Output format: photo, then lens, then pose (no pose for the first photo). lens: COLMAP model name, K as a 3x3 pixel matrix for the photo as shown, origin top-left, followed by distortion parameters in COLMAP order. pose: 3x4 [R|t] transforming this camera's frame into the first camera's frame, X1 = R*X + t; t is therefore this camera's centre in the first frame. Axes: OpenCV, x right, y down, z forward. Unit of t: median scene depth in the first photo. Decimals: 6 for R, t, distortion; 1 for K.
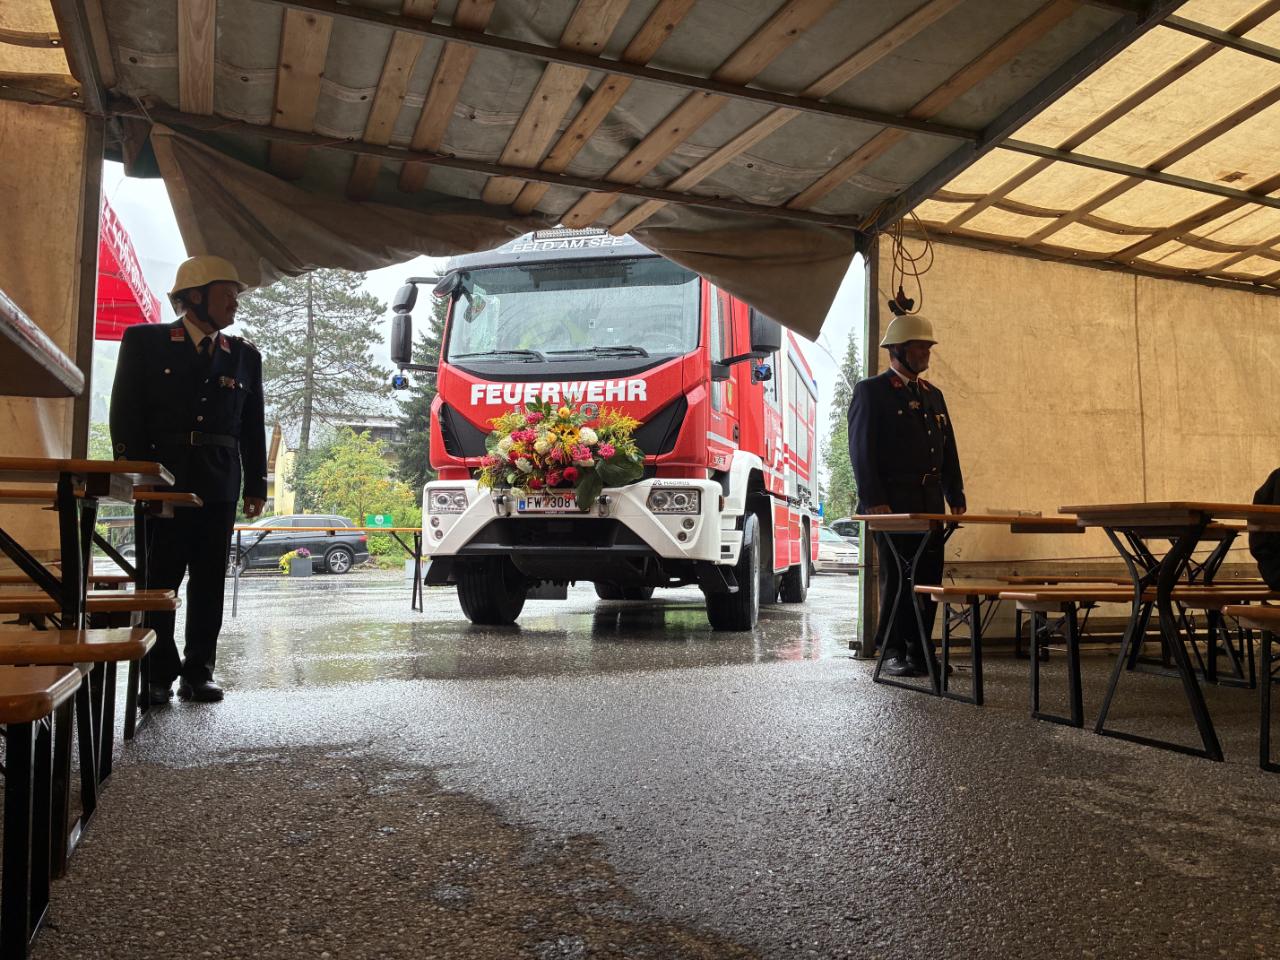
lens RADIAL K [[1003.5, 0, 640.0], [0, 1003.5, 480.0], [0, 0, 1]] dist [0.012056, -0.002613]
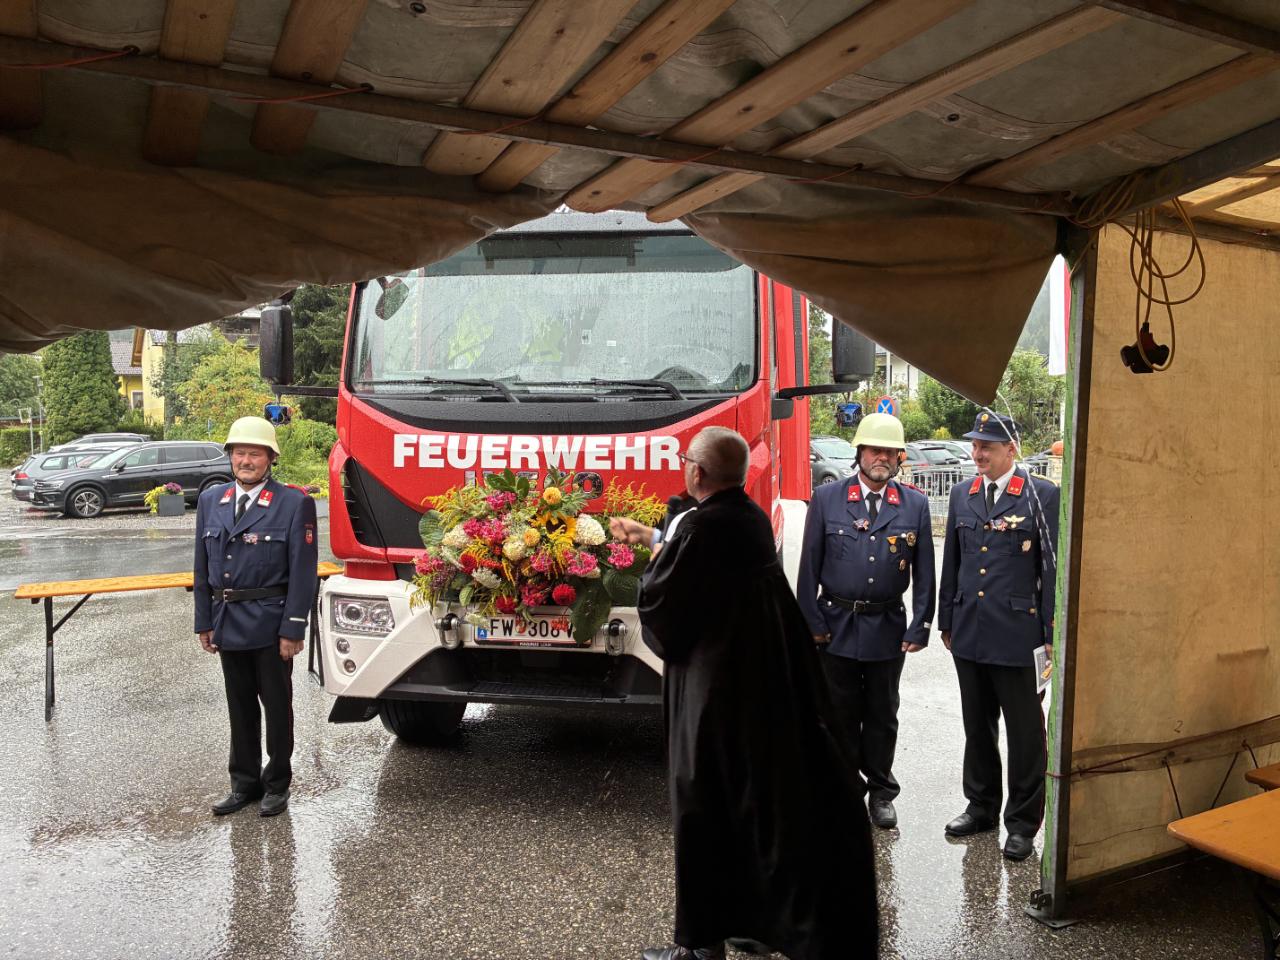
lens RADIAL K [[1003.5, 0, 640.0], [0, 1003.5, 480.0], [0, 0, 1]] dist [0.012056, -0.002613]
pose [[0.994670, -0.012879, 0.102298, -0.083262], [0.000477, 0.992733, 0.120341, -0.148842], [-0.103104, -0.119651, 0.987448, 0.378473]]
